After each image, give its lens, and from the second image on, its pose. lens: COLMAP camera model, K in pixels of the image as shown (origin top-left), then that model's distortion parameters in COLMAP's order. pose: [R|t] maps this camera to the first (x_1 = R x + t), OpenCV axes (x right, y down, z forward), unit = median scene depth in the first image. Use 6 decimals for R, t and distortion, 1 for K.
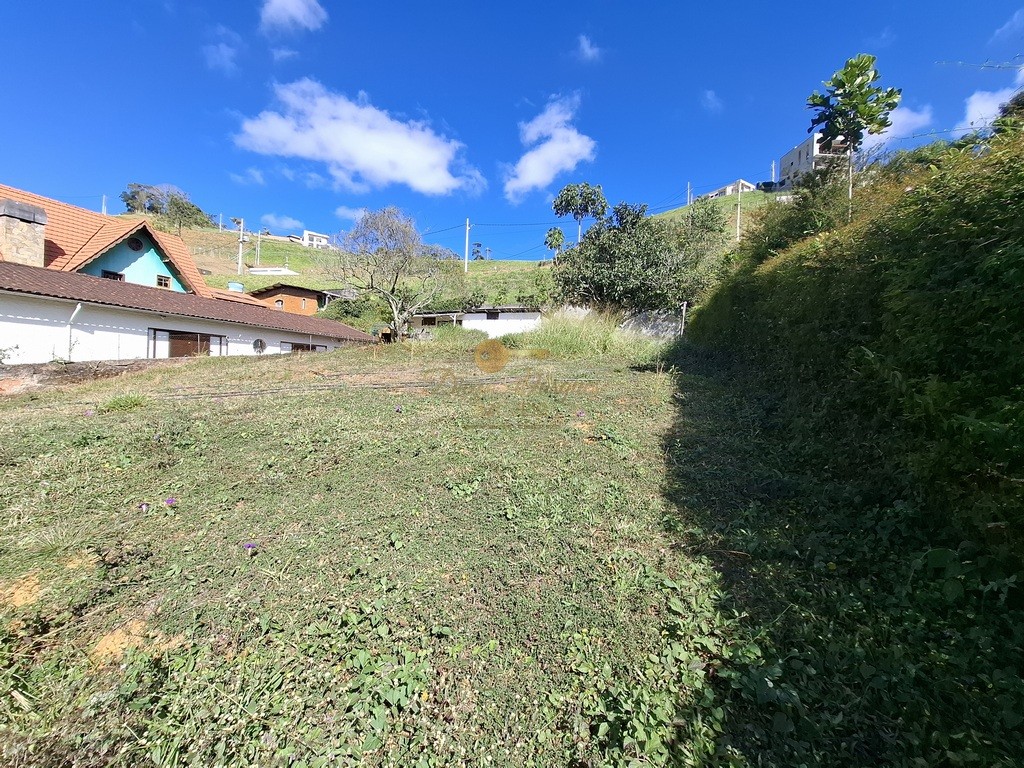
lens RADIAL K [[403.9, 0, 509.6], [0, 403.9, 384.0], [0, 0, 1]] dist [0.000358, -0.000518]
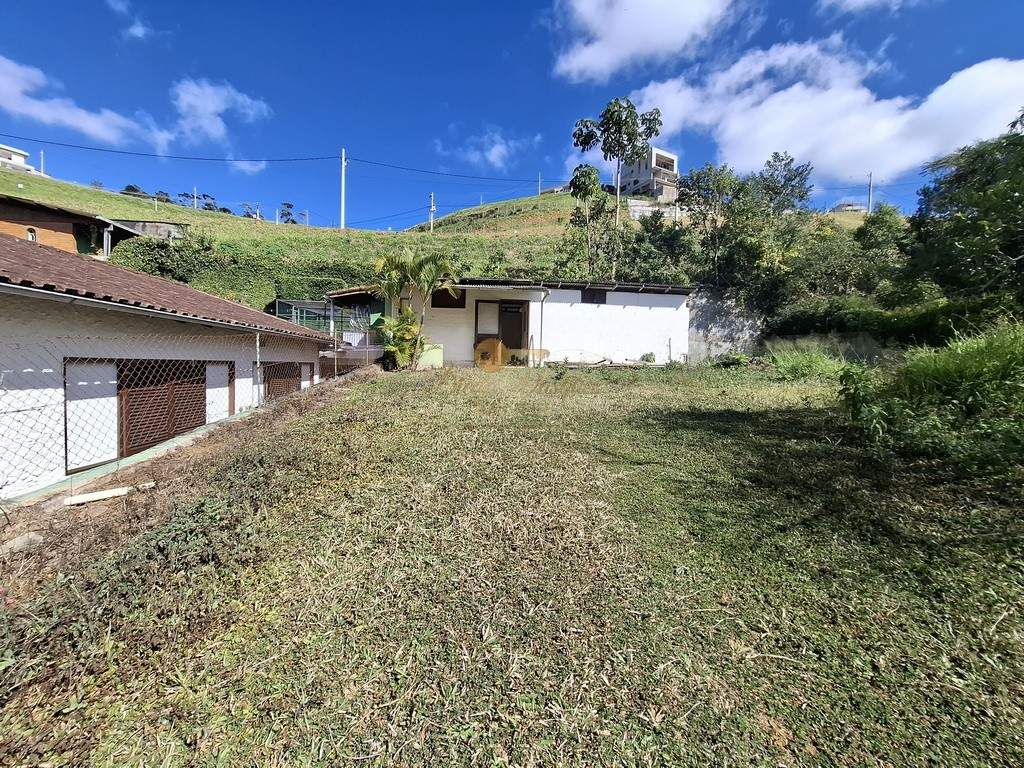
lens RADIAL K [[403.9, 0, 512.8], [0, 403.9, 382.5], [0, 0, 1]] dist [0.000358, -0.000518]
pose [[0.898045, -0.033659, 0.438614, -0.246850], [0.019909, 0.999157, 0.035911, -0.053785], [-0.439453, -0.023518, 0.897958, 0.391768]]
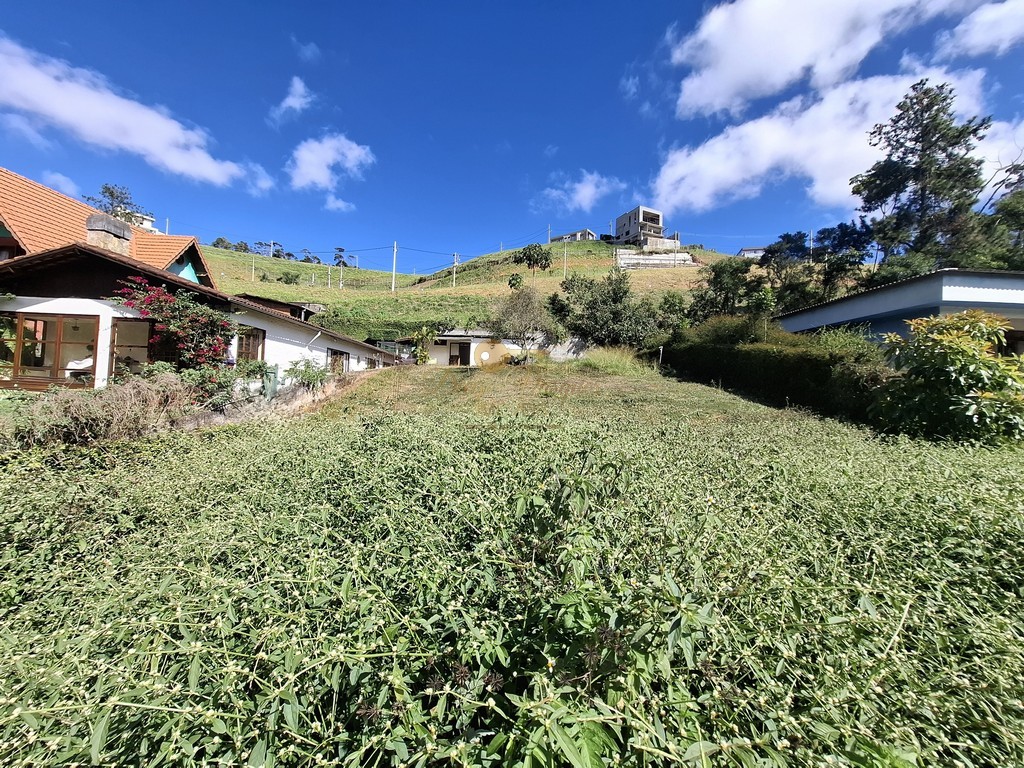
lens RADIAL K [[403.9, 0, 508.7], [0, 403.9, 385.3], [0, 0, 1]] dist [0.000358, -0.000518]
pose [[0.931228, 0.004027, 0.364414, -0.331409], [0.004953, 0.999707, -0.023705, 0.006964], [-0.364403, 0.023879, 0.930935, -0.177855]]
